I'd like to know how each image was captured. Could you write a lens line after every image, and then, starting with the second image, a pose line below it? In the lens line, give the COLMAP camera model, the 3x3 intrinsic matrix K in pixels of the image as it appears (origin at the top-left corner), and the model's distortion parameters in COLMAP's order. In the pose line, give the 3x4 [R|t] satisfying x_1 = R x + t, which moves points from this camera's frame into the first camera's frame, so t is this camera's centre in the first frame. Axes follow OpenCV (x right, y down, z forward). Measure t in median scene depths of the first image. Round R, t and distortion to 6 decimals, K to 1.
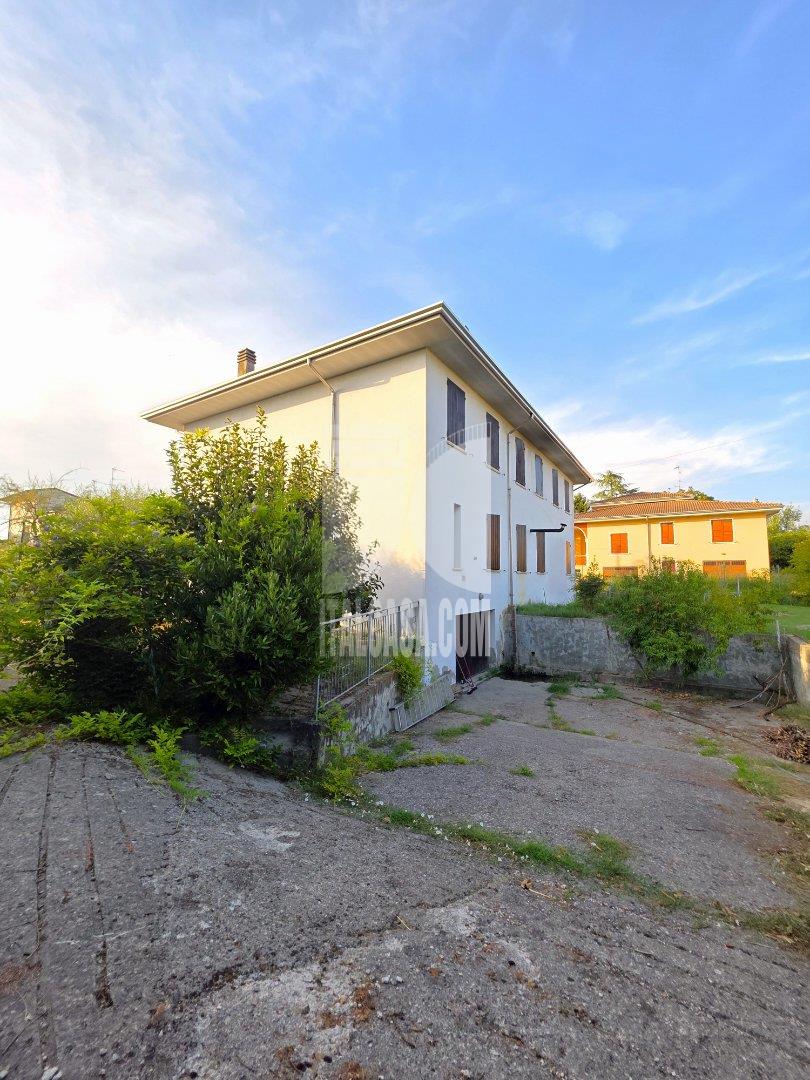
lens RADIAL K [[437.4, 0, 410.8], [0, 437.4, 544.4], [0, 0, 1]] dist [-0.000111, -0.000534]
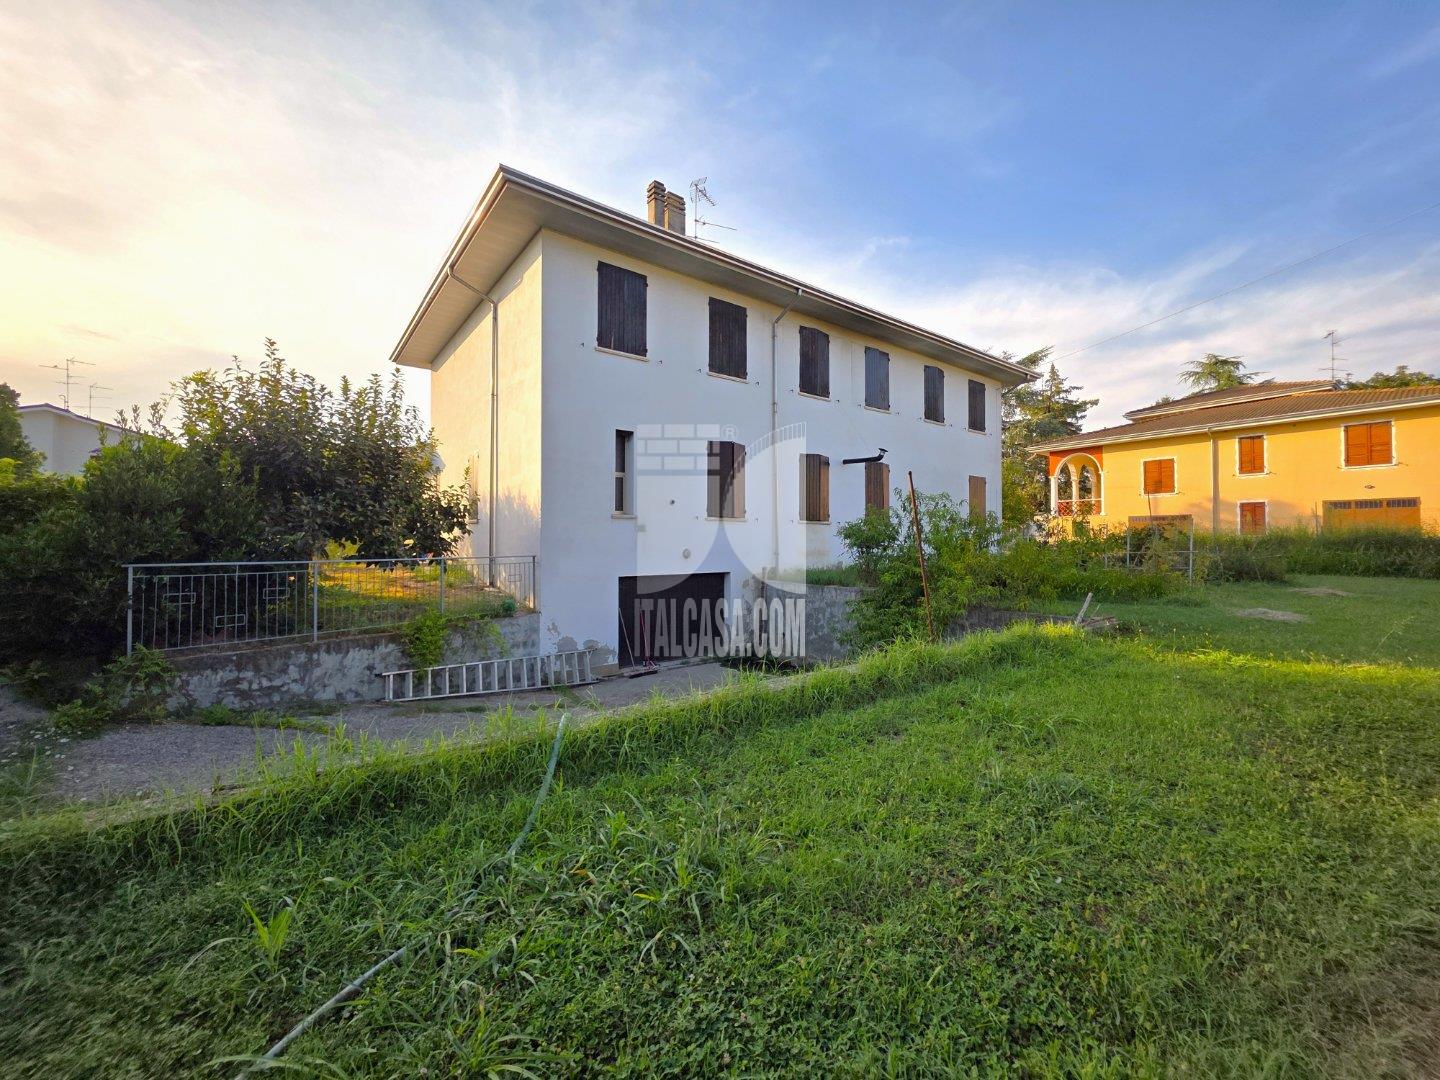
lens RADIAL K [[583.2, 0, 724.6], [0, 583.2, 526.3], [0, 0, 1]] dist [-0.000111, -0.000534]
pose [[0.933627, -0.015816, -0.357898, 0.212419], [0.032875, 0.998592, 0.041630, 0.012963], [0.356735, -0.050633, 0.932832, 0.040034]]
